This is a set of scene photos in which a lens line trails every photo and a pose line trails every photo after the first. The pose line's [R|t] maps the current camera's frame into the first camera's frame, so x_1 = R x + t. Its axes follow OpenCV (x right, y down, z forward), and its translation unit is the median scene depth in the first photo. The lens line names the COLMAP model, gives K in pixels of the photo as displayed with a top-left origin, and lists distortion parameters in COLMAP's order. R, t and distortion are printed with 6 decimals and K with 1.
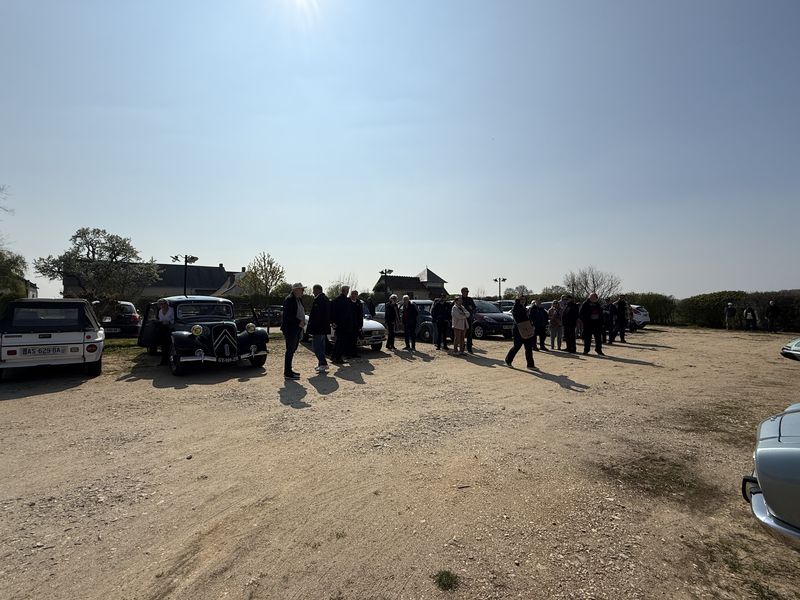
lens RADIAL K [[366.2, 0, 400.0], [0, 366.2, 300.0], [0, 0, 1]] dist [-0.001064, -0.000215]
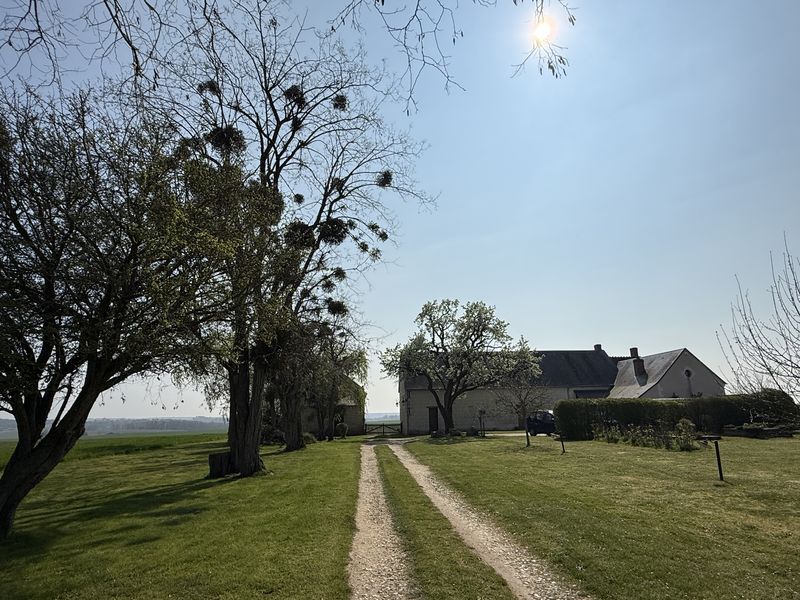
lens RADIAL K [[465.7, 0, 400.0], [0, 465.7, 300.0], [0, 0, 1]] dist [-0.000646, -0.000435]
pose [[0.805058, -0.155267, -0.572515, -0.608405], [0.021245, 0.972064, -0.233751, -0.002371], [0.592816, 0.176020, 0.785867, 0.430029]]
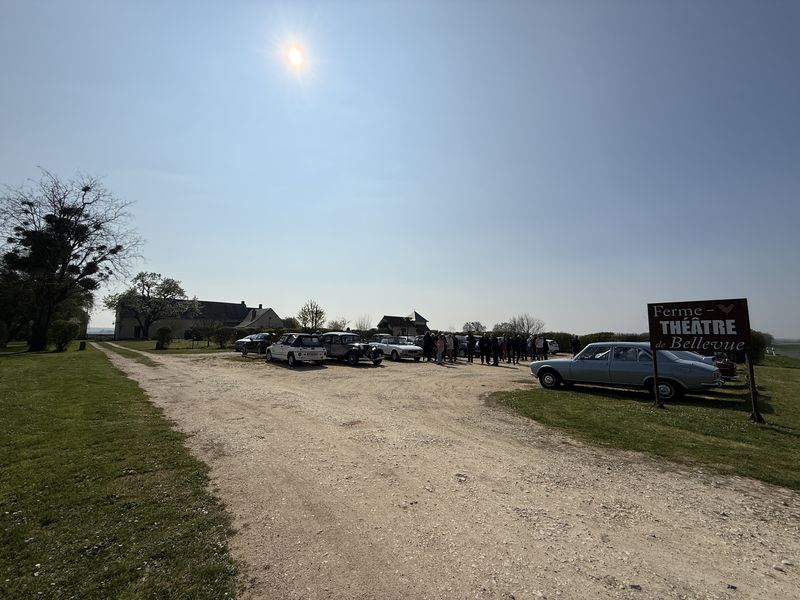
lens RADIAL K [[317.9, 0, 400.0], [0, 317.9, 300.0], [0, 0, 1]] dist [-0.001201, -0.000188]
pose [[0.996198, 0.026080, 0.083126, -0.093660], [-0.017539, 0.994643, -0.101868, -0.004552], [-0.085337, 0.100023, 0.991319, -0.231932]]
